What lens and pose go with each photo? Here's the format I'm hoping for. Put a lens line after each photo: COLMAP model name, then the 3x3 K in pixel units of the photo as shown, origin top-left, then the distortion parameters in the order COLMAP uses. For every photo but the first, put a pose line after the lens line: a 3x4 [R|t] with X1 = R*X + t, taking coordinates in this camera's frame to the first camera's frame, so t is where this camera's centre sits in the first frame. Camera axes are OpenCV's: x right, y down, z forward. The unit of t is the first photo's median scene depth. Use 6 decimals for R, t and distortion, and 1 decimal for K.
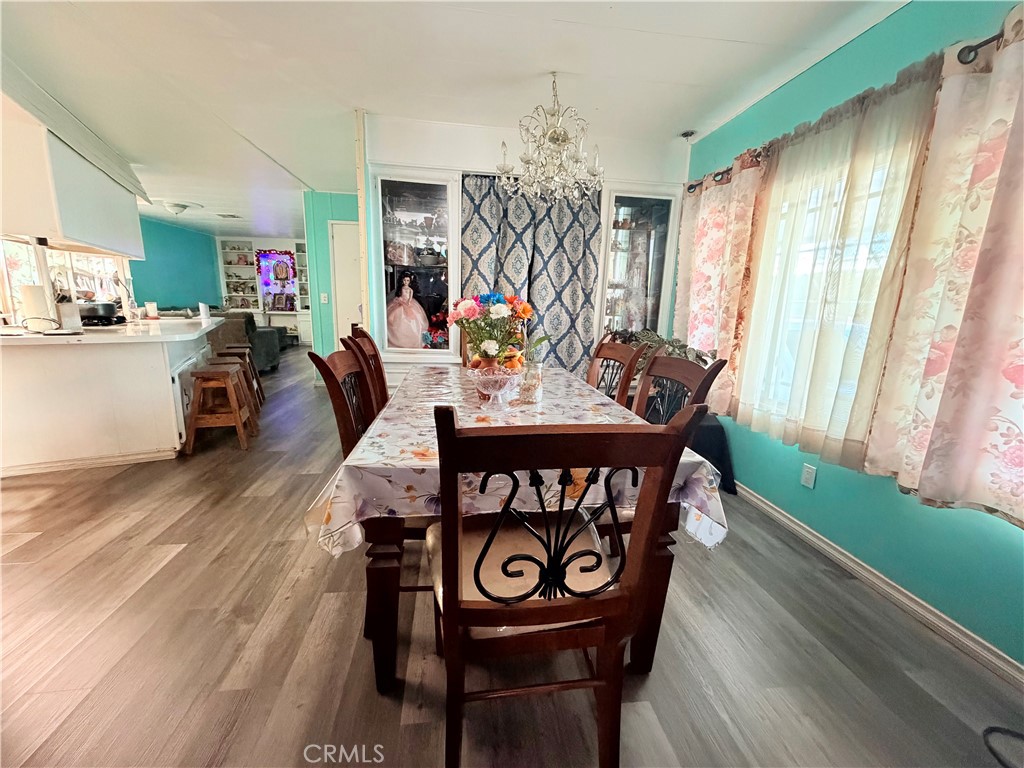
lens RADIAL K [[410.0, 0, 512.0], [0, 410.0, 384.0], [0, 0, 1]] dist [0.000119, 0.000113]
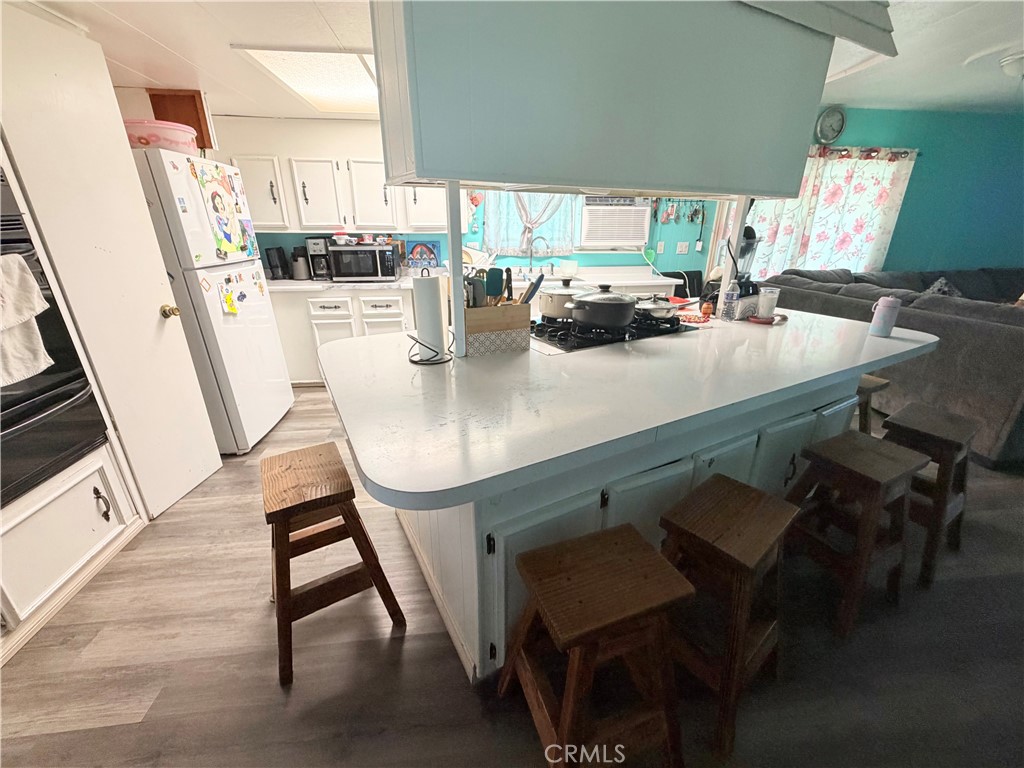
lens RADIAL K [[410.0, 0, 512.0], [0, 410.0, 384.0], [0, 0, 1]] dist [0.000119, 0.000113]
pose [[-0.018709, 0.334274, -0.942290, -0.374343], [-0.199546, 0.922246, 0.331125, -0.195398], [0.979710, 0.194225, 0.049449, 0.695533]]
